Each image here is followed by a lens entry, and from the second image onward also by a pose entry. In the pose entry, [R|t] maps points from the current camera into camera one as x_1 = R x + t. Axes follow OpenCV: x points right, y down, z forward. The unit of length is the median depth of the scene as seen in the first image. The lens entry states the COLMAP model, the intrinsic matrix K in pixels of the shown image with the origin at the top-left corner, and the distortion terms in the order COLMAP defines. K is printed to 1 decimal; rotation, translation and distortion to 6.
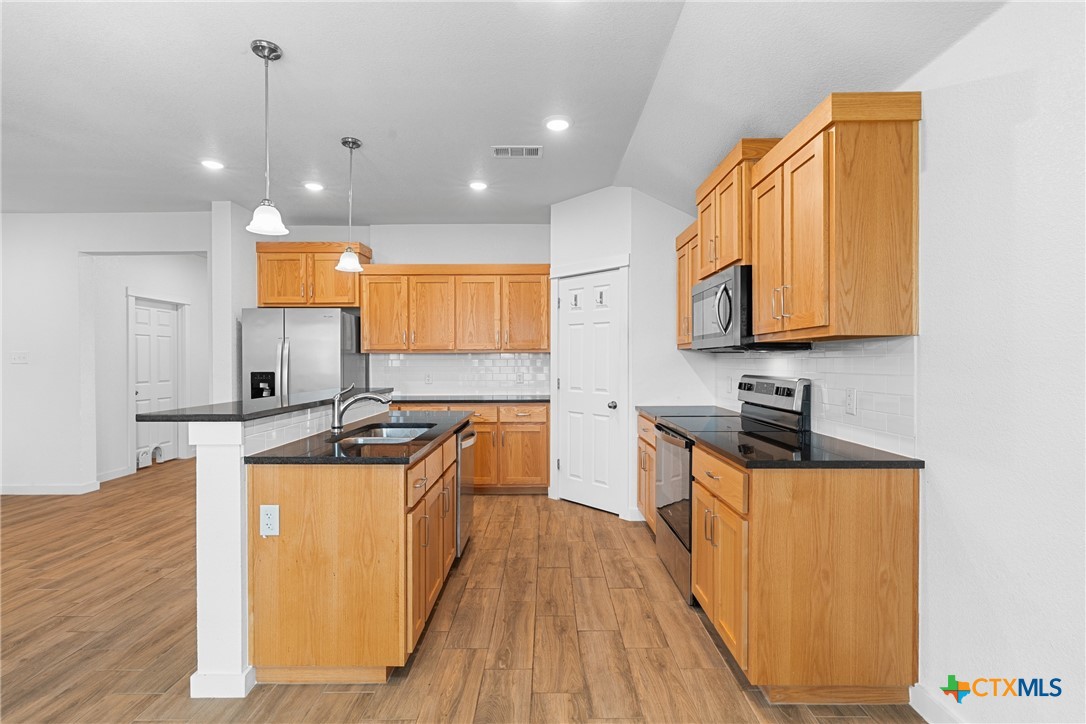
lens RADIAL K [[513.5, 0, 545.1], [0, 513.5, 364.0], [0, 0, 1]] dist [-0.001307, 0.000311]
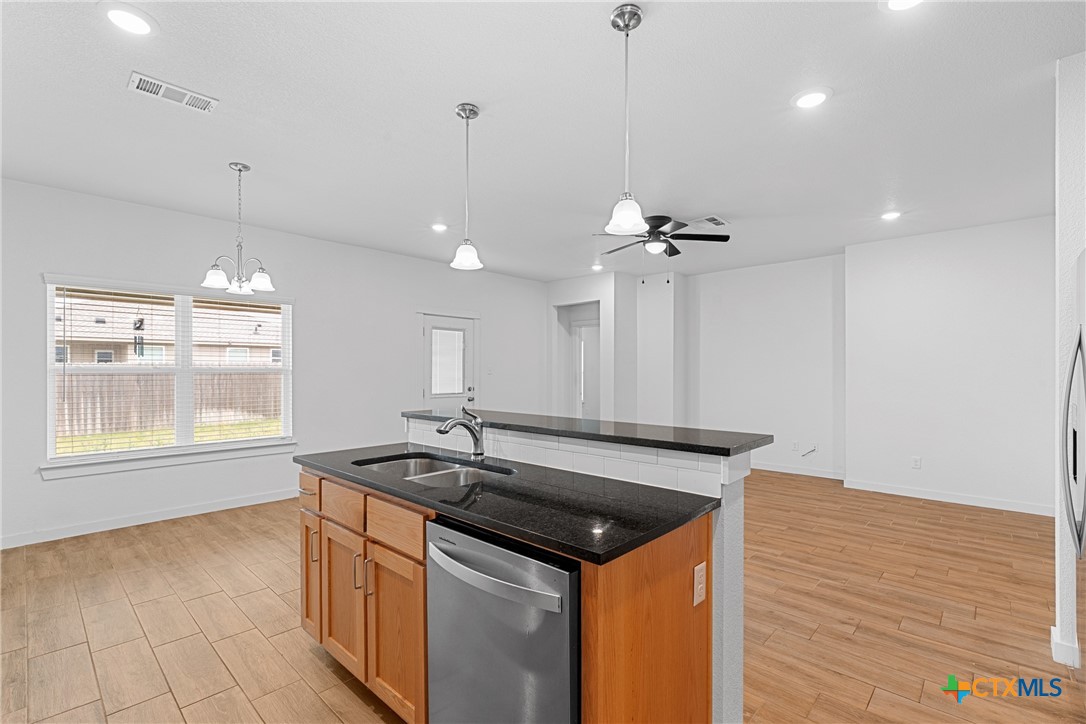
lens RADIAL K [[489.3, 0, 545.7], [0, 489.3, 371.8], [0, 0, 1]] dist [-0.004371, -0.000025]
pose [[-0.680768, 0.004007, -0.732488, 0.093269], [-0.003289, 0.999958, 0.008527, -0.018214], [0.732491, 0.008214, -0.680727, 1.147086]]
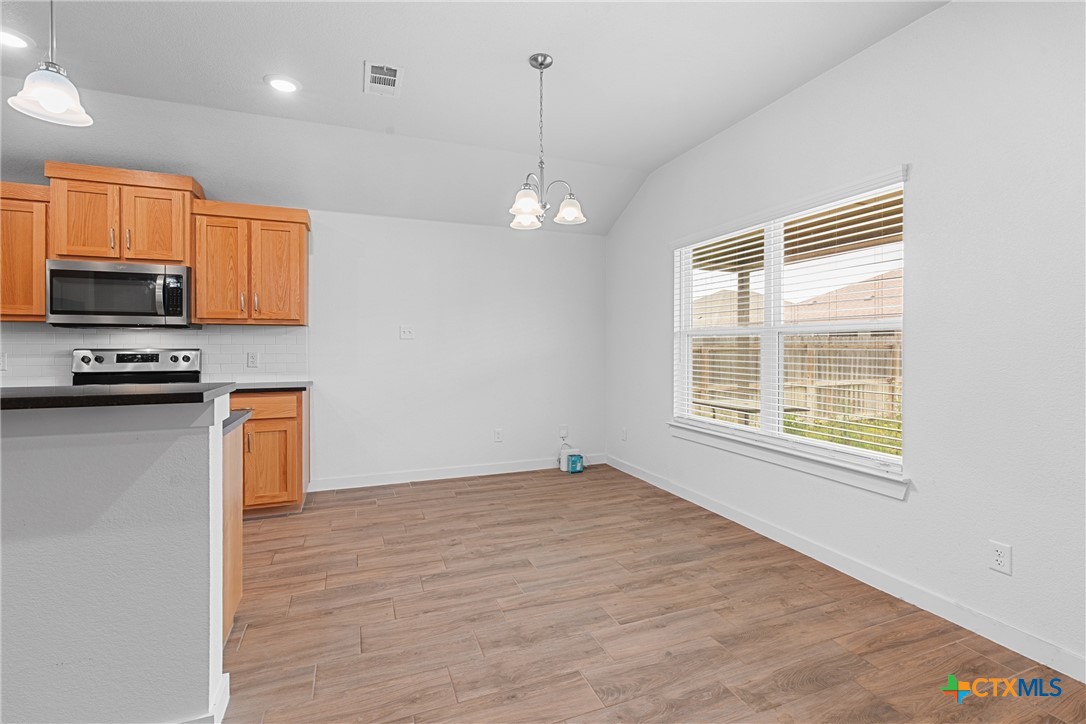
lens RADIAL K [[489.5, 0, 542.7], [0, 489.5, 346.6], [0, 0, 1]] dist [-0.002985, 0.000728]
pose [[-0.365307, 0.001006, 0.930887, -0.799196], [0.005060, 0.999987, 0.000905, 0.017226], [-0.930873, 0.005041, -0.365307, 0.400249]]
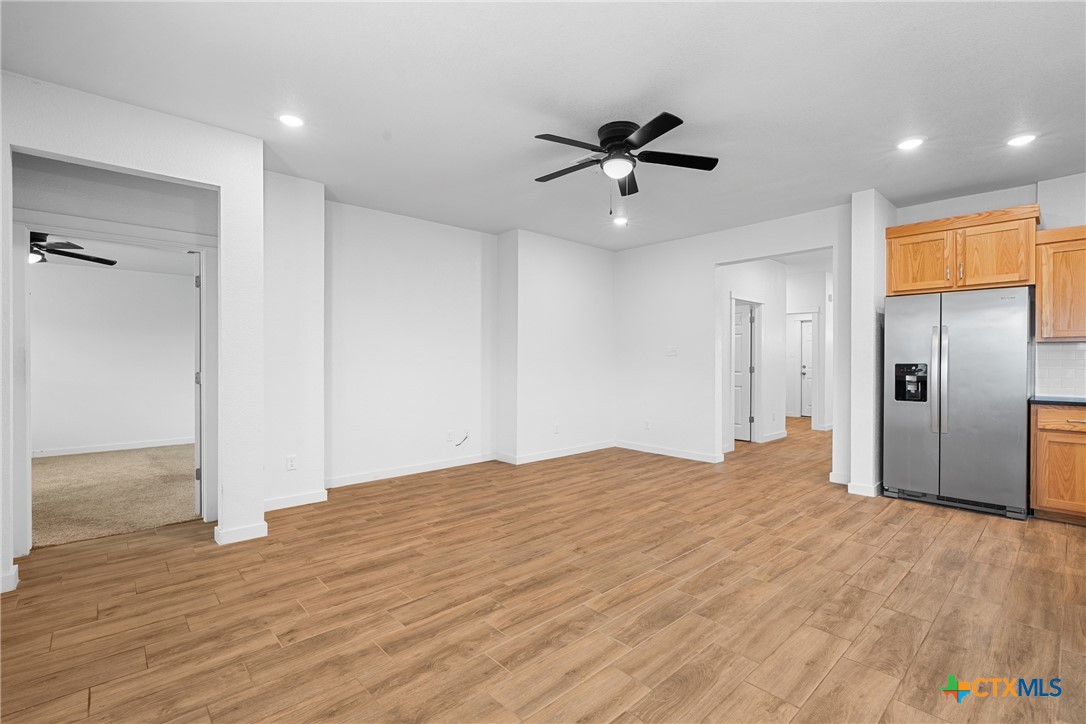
lens RADIAL K [[489.4, 0, 543.0], [0, 489.4, 362.0], [0, 0, 1]] dist [-0.001077, 0.000700]
pose [[0.677556, 0.007079, -0.735437, -0.421096], [-0.006979, 0.999971, 0.003196, 0.016893], [0.735438, 0.002967, 0.677586, -0.112145]]
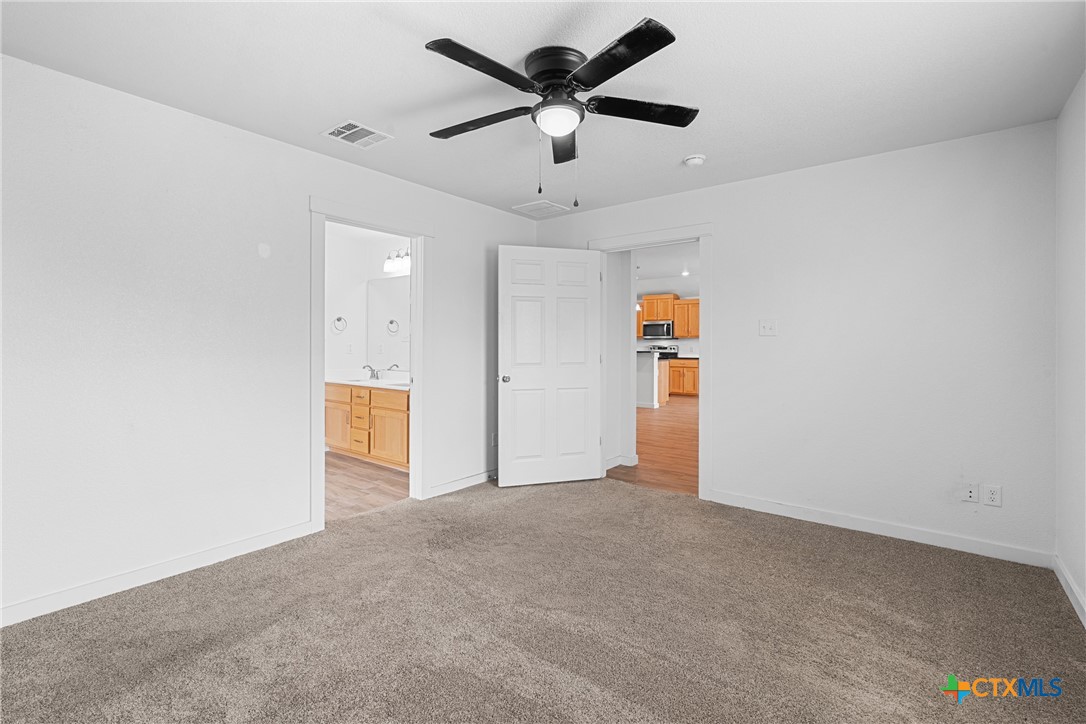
lens RADIAL K [[489.5, 0, 542.7], [0, 489.5, 346.6], [0, 0, 1]] dist [-0.002985, 0.000728]
pose [[0.622852, -0.000117, 0.782340, -2.547074], [0.001448, 0.999998, -0.001004, 0.027344], [-0.782338, 0.001758, 0.622851, -0.557246]]
